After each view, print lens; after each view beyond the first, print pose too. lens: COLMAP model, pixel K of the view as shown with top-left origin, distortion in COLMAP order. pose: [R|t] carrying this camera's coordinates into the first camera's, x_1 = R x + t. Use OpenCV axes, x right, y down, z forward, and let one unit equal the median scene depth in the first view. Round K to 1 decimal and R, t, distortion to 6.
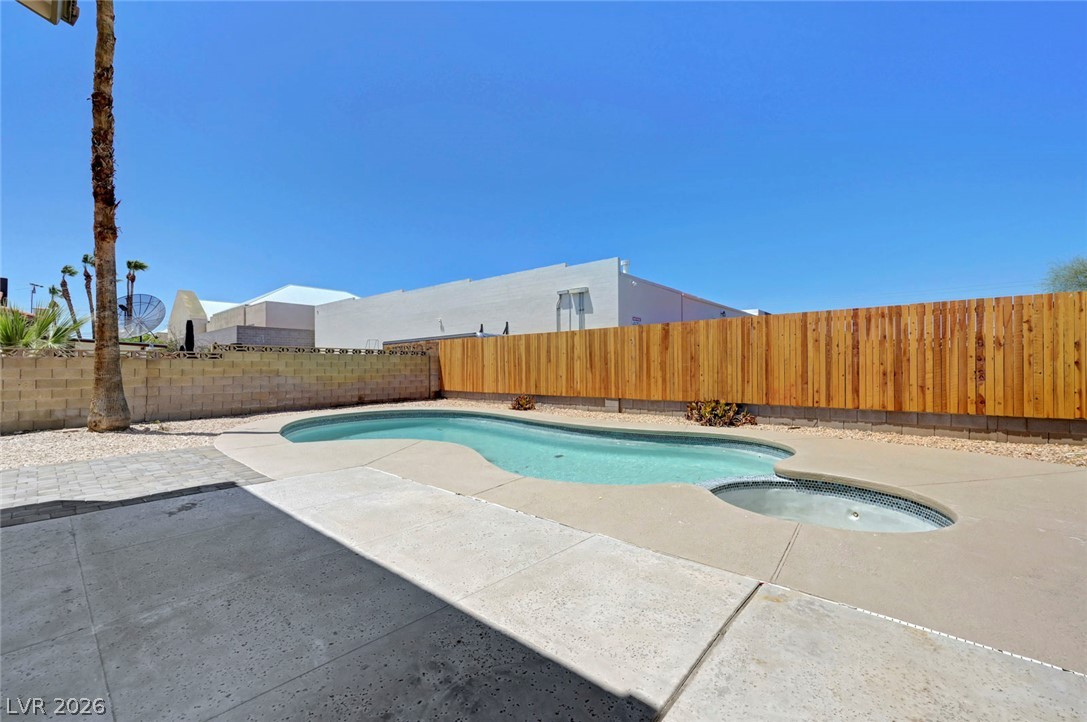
lens RADIAL K [[447.9, 0, 543.5], [0, 447.9, 361.0], [0, 0, 1]] dist [0.000833, 0.000075]
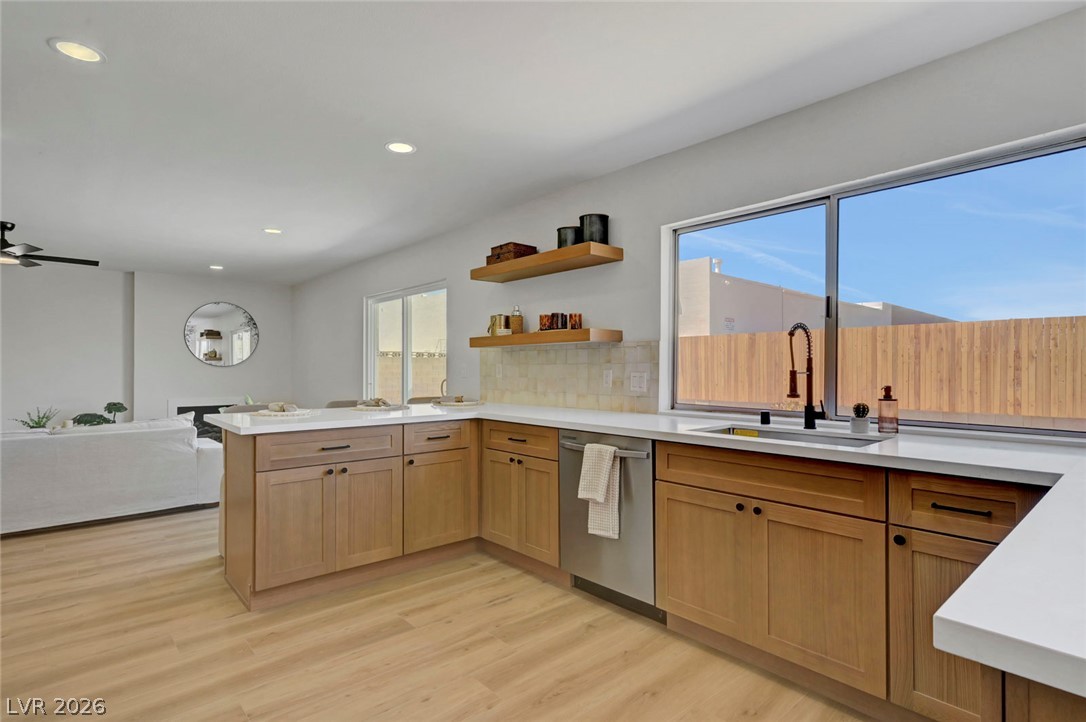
lens RADIAL K [[534.2, 0, 543.0], [0, 534.2, 361.0], [0, 0, 1]] dist [0.000015, -0.000145]
pose [[0.990359, 0.004688, -0.138446, -0.075269], [-0.004381, 0.999987, 0.002520, -0.019895], [0.138456, -0.001889, 0.990367, -0.496577]]
